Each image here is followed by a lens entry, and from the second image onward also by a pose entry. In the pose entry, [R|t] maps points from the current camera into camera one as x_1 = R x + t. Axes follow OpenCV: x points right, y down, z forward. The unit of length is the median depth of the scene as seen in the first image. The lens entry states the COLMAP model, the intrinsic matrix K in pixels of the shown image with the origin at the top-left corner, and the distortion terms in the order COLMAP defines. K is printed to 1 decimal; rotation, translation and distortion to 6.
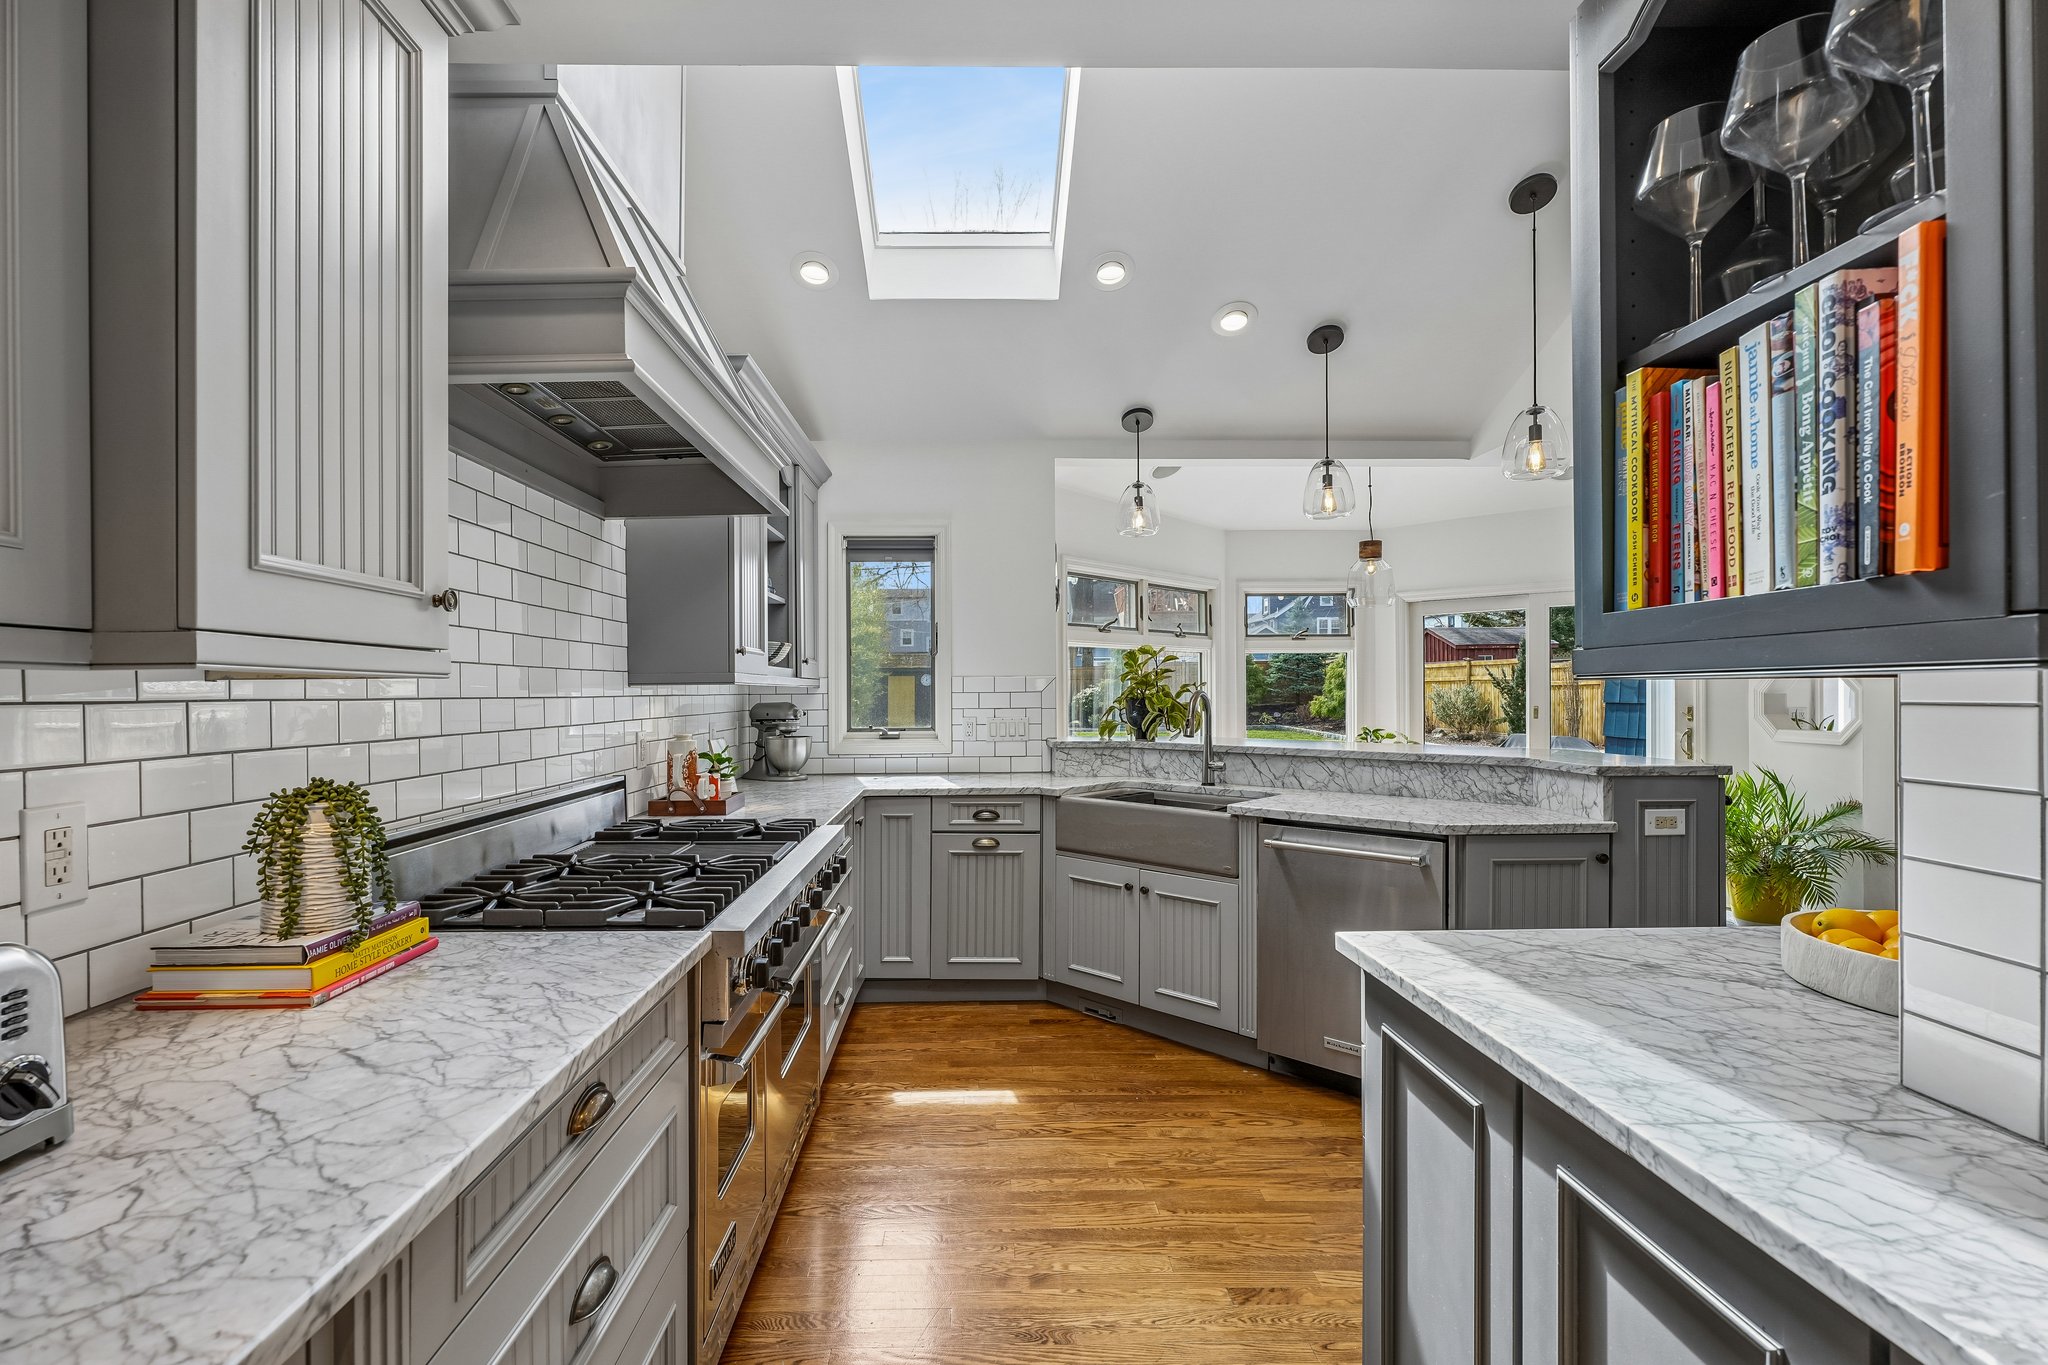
lens RADIAL K [[929.5, 0, 1000.7], [0, 929.5, 694.3], [0, 0, 1]] dist [-0.004630, 0.000216]
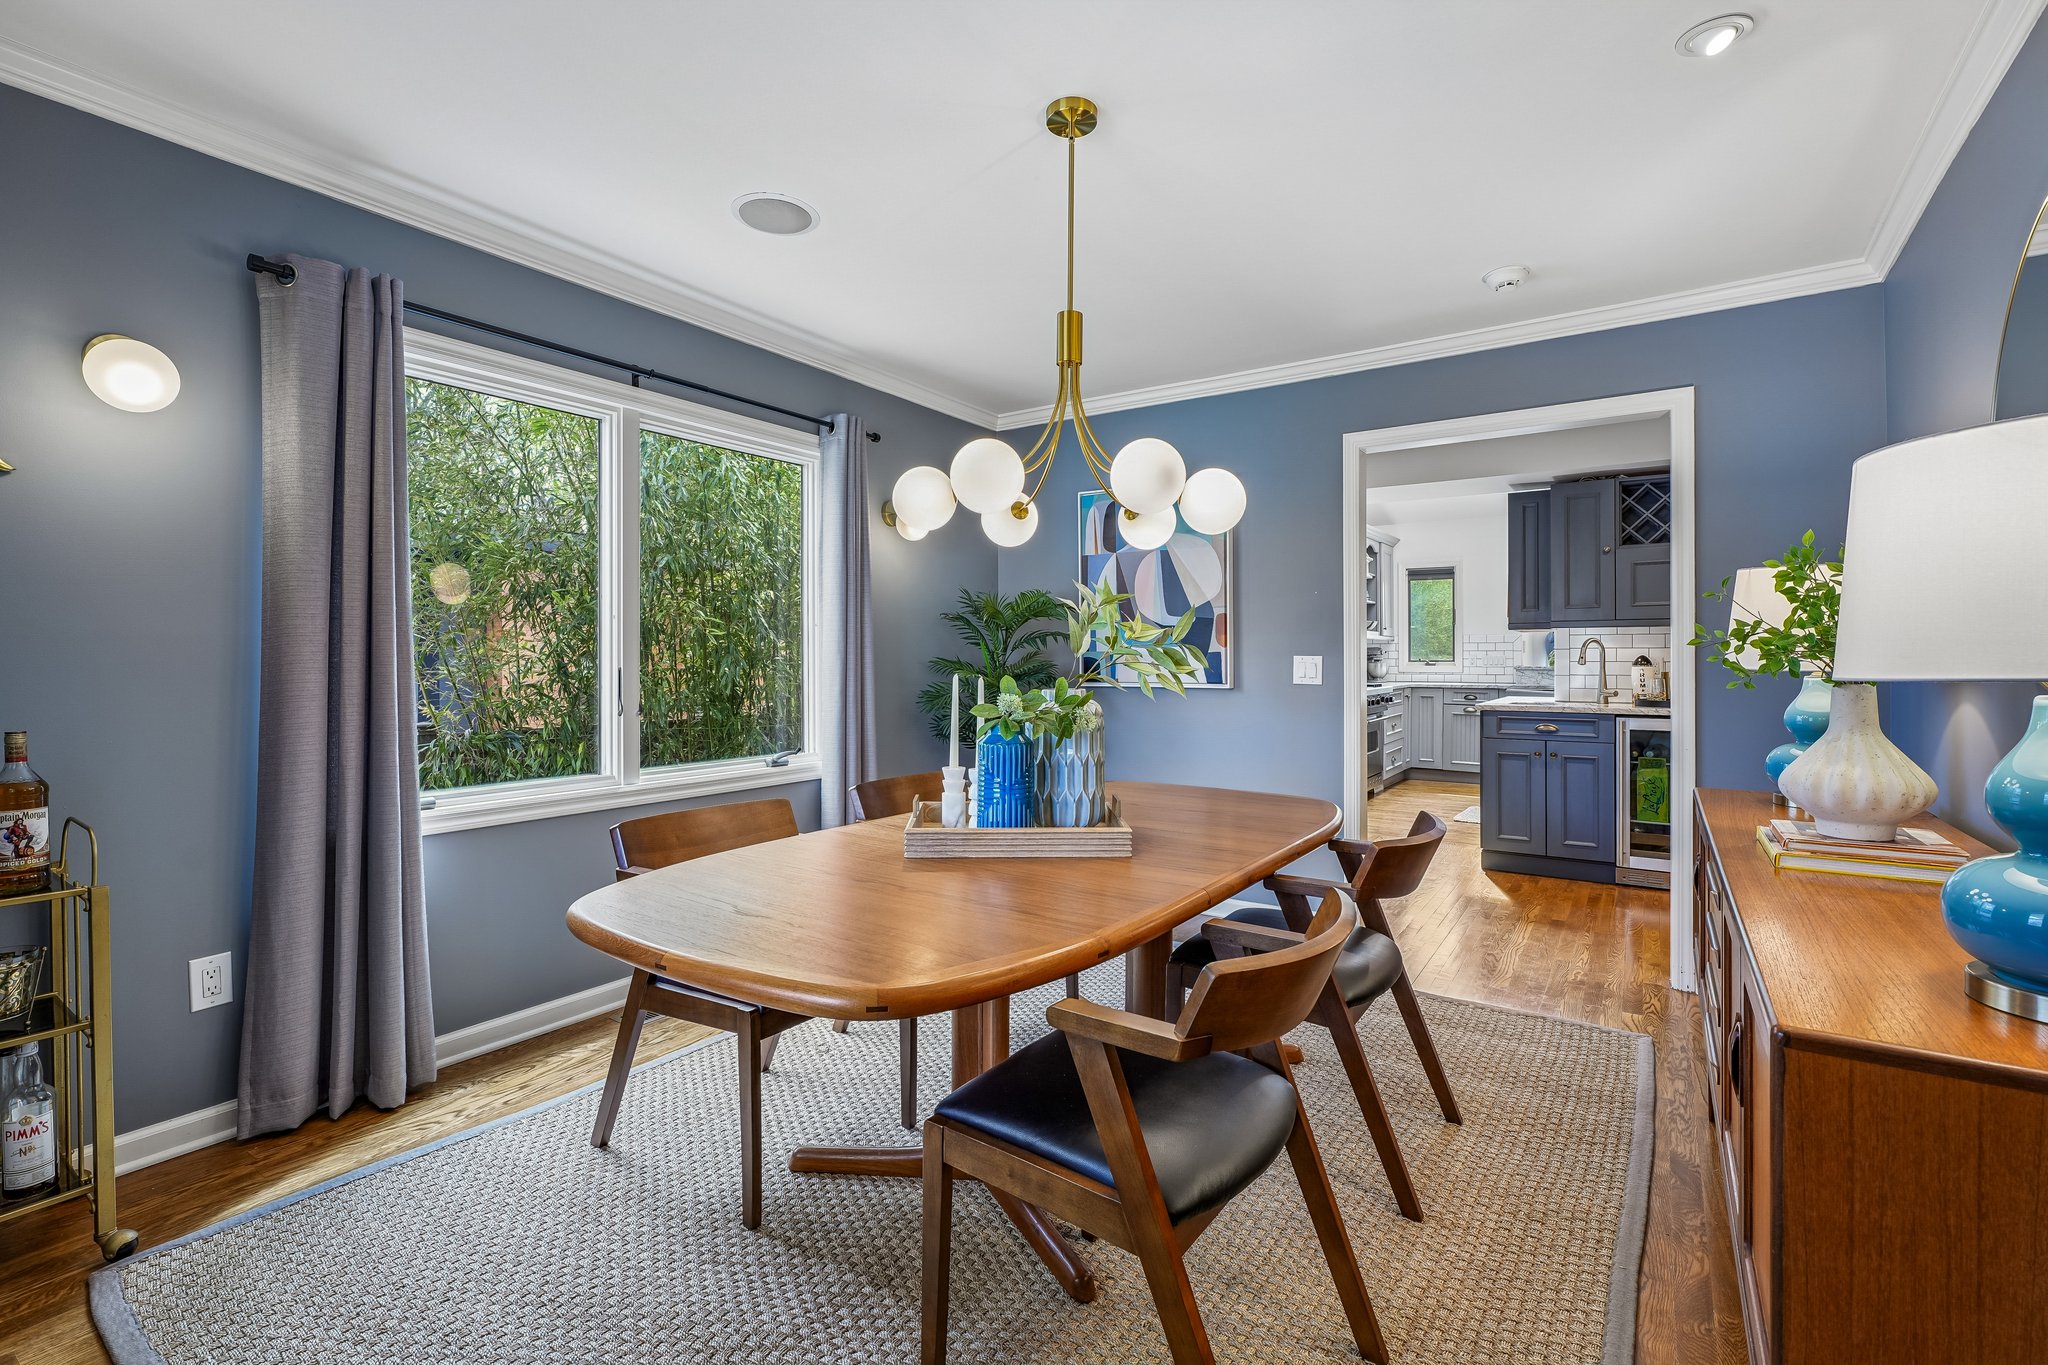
lens RADIAL K [[920.4, 0, 1055.6], [0, 920.4, 663.4], [0, 0, 1]] dist [-0.000014, 0.000699]
pose [[0.825930, 0.012068, -0.563643, 0.532590], [-0.008957, 0.999926, 0.008284, 0.053496], [0.563701, -0.001793, 0.825977, -1.796707]]
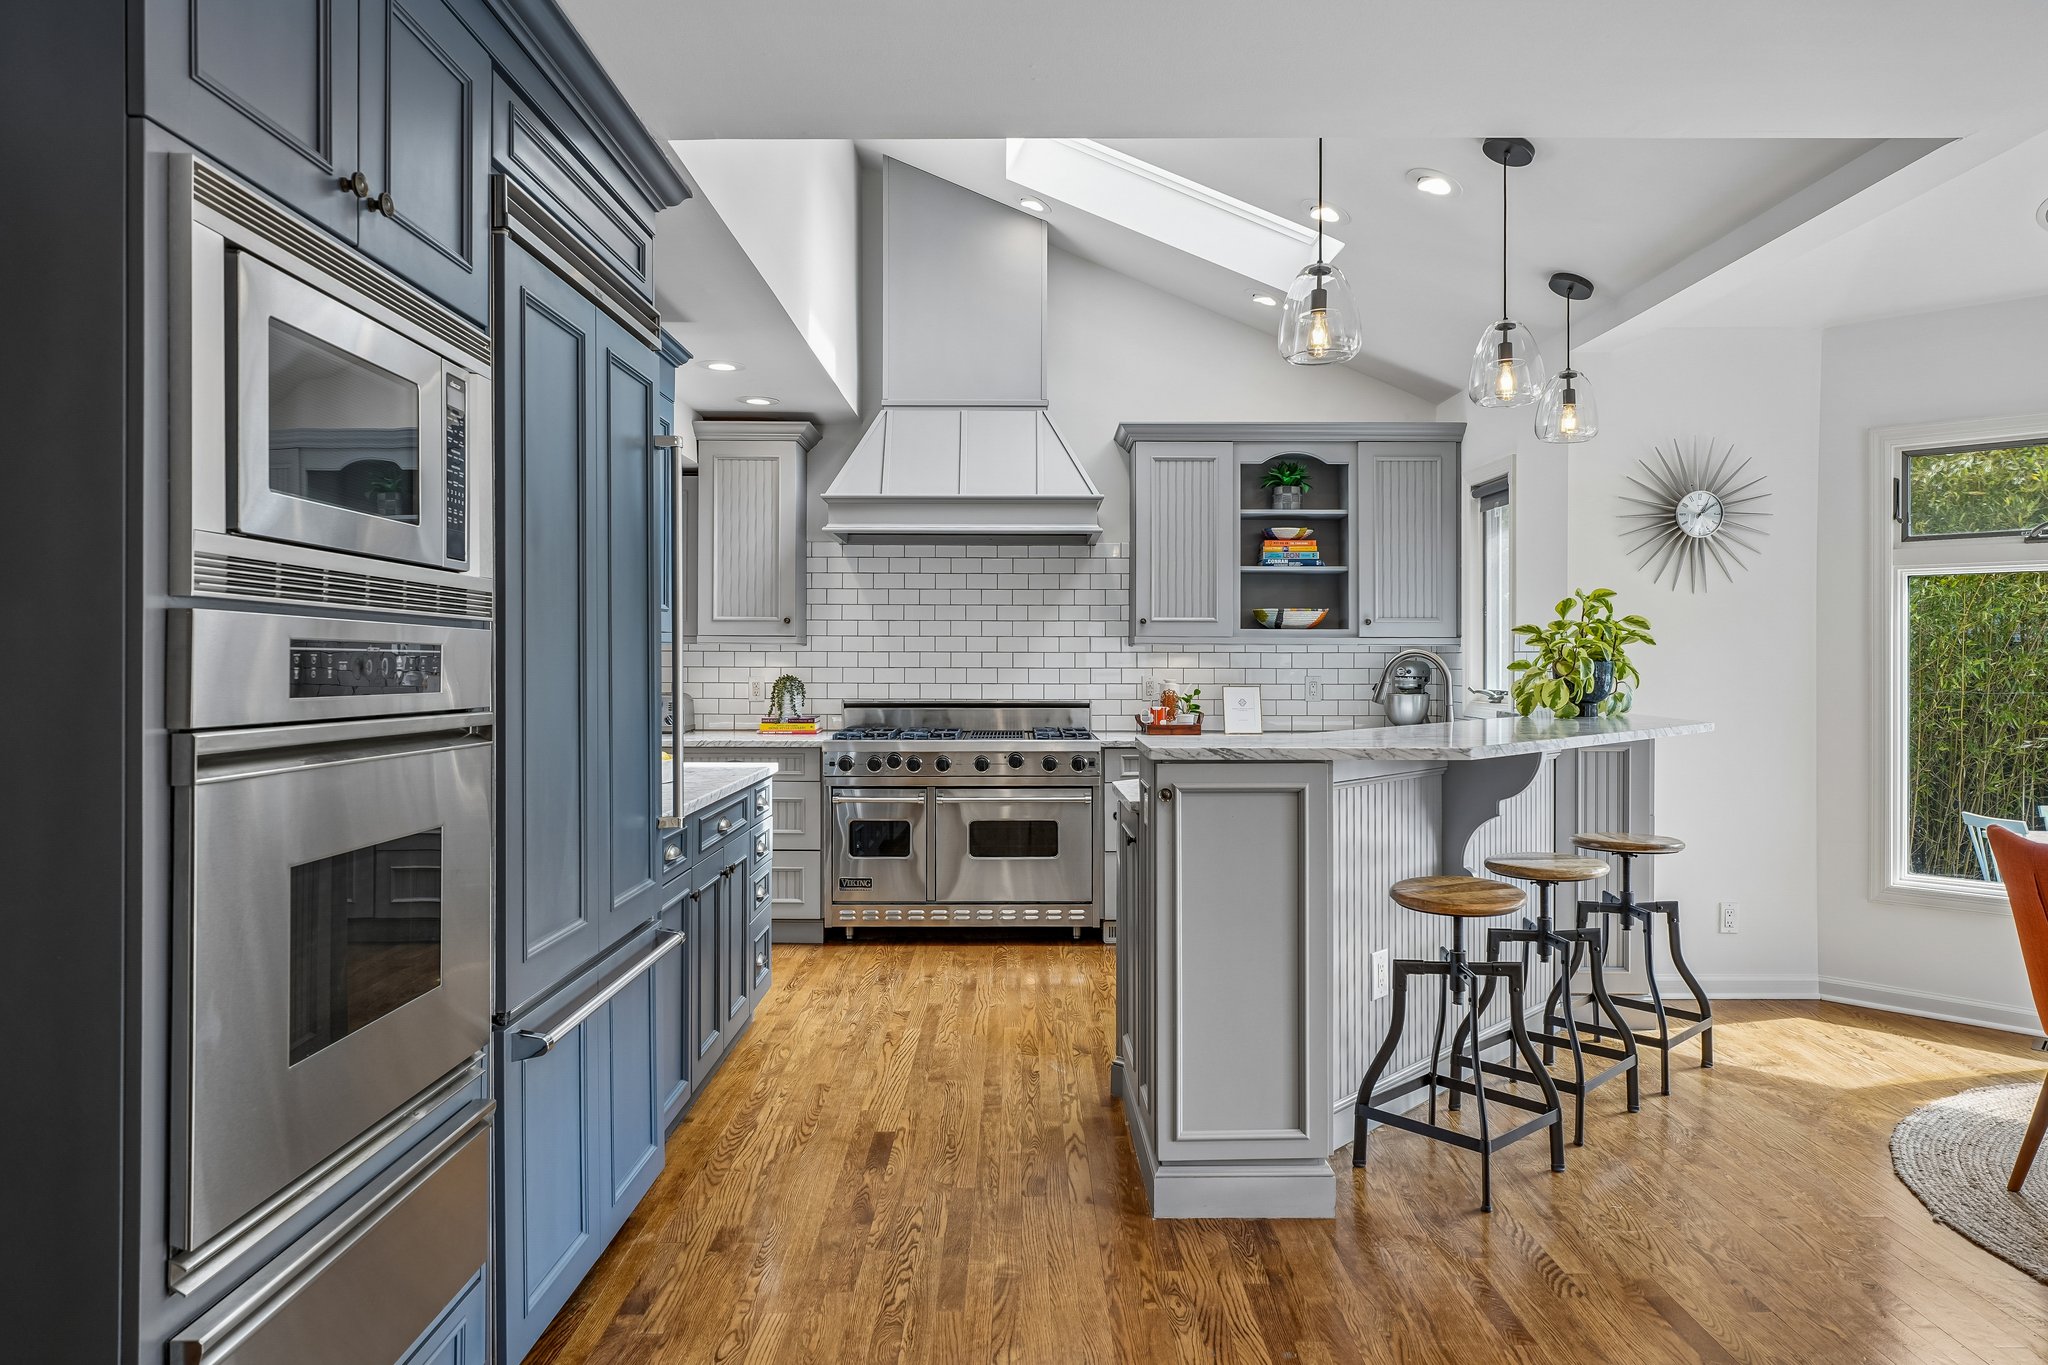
lens RADIAL K [[1305.1, 0, 1022.2], [0, 1305.1, 654.1], [0, 0, 1]] dist [-0.004399, 0.003426]
pose [[-0.024995, 0.004731, -0.999676, 1.801118], [-0.004916, 0.999976, 0.004855, -0.005744], [0.999675, 0.005035, -0.024971, 0.881650]]
